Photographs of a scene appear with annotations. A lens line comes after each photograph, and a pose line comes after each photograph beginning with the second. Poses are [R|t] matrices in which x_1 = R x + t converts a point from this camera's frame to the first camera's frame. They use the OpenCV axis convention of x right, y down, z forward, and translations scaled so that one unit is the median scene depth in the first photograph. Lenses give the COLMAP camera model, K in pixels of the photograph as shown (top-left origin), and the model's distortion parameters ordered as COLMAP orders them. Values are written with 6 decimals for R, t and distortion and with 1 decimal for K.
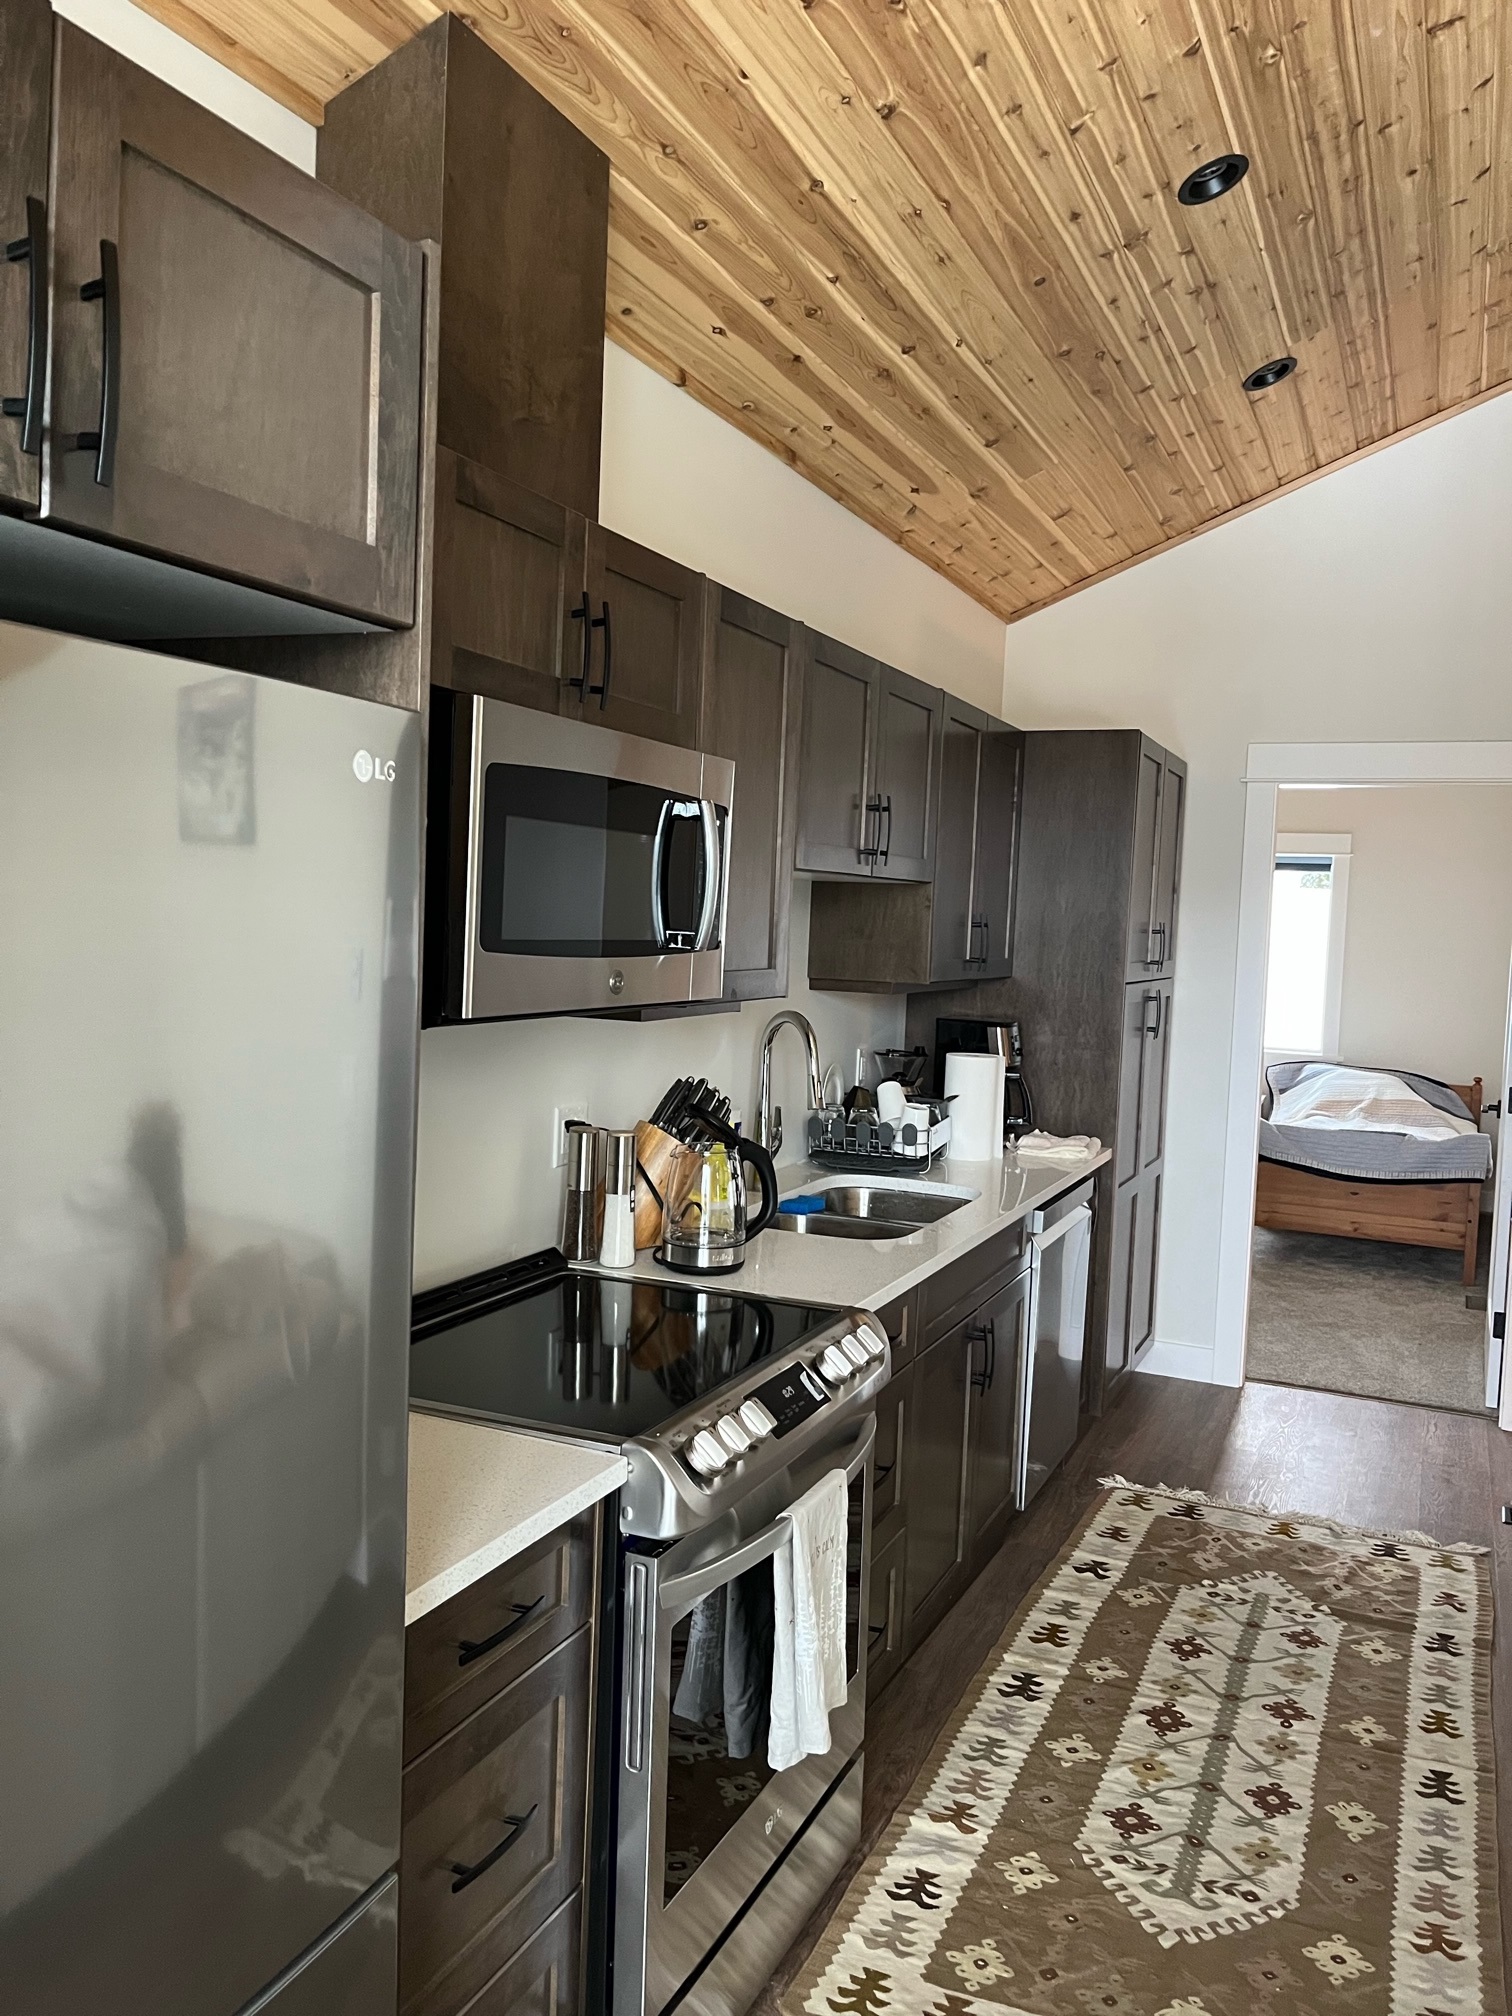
lens RADIAL K [[1512.8, 0, 756.0], [0, 1512.8, 1008.0], [0, 0, 1]] dist [0.002031, 0.000497]
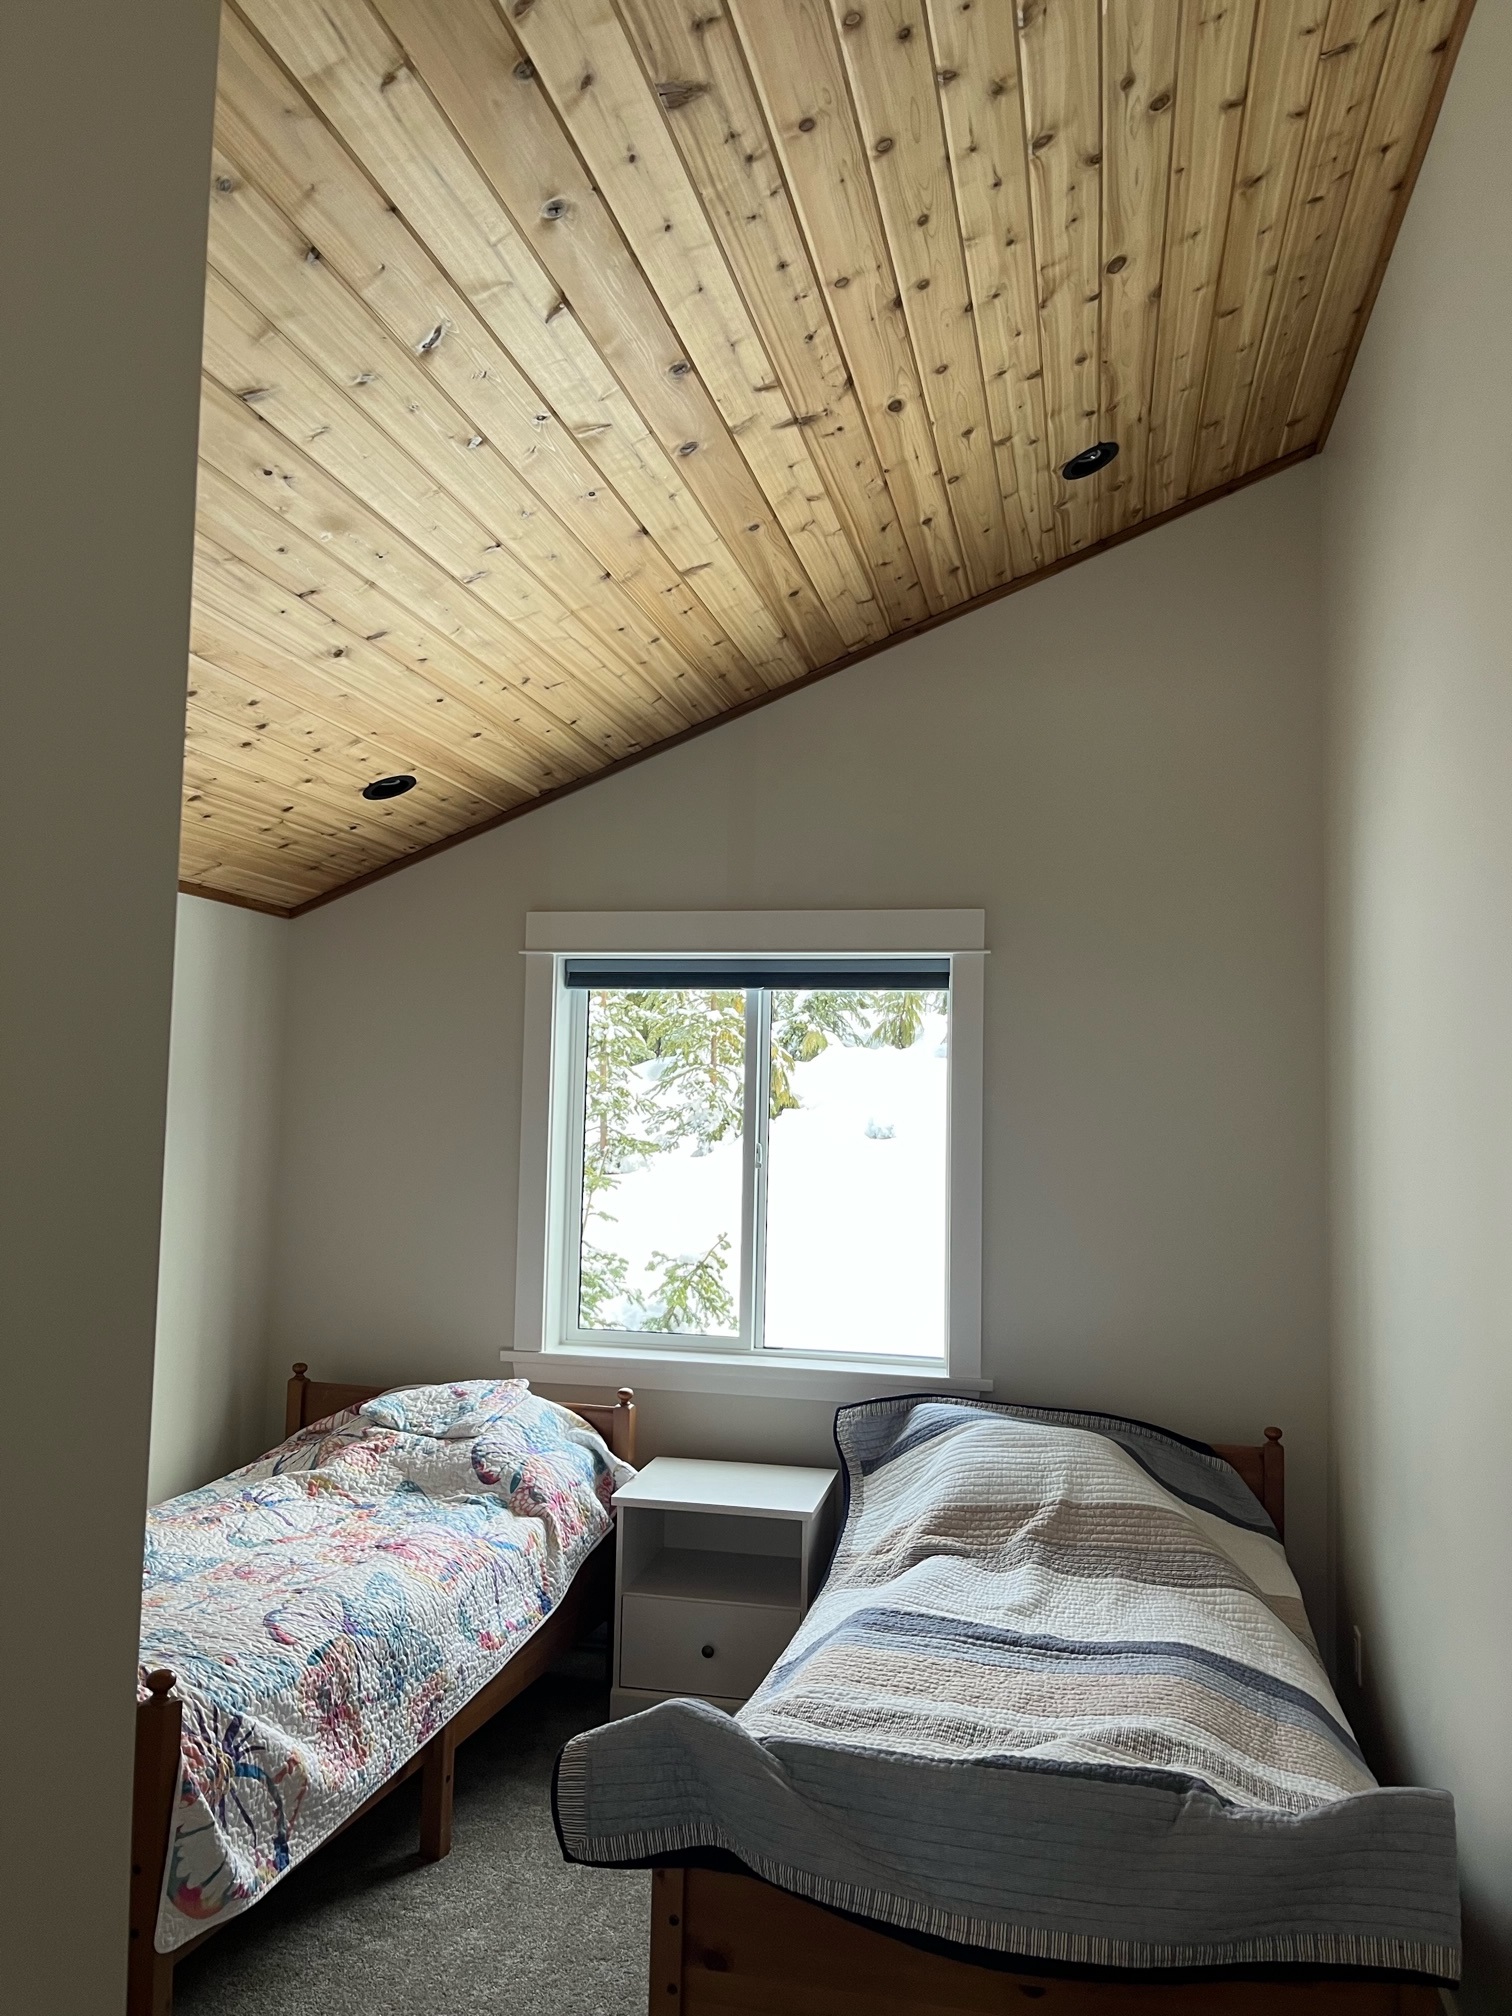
lens RADIAL K [[1512.8, 0, 756.0], [0, 1512.8, 1008.0], [0, 0, 1]] dist [0.002031, 0.000497]
pose [[0.978360, -0.001602, 0.206902, 0.232687], [0.027266, 0.992248, -0.121247, -0.028102], [-0.205104, 0.124265, 0.970820, 0.577717]]
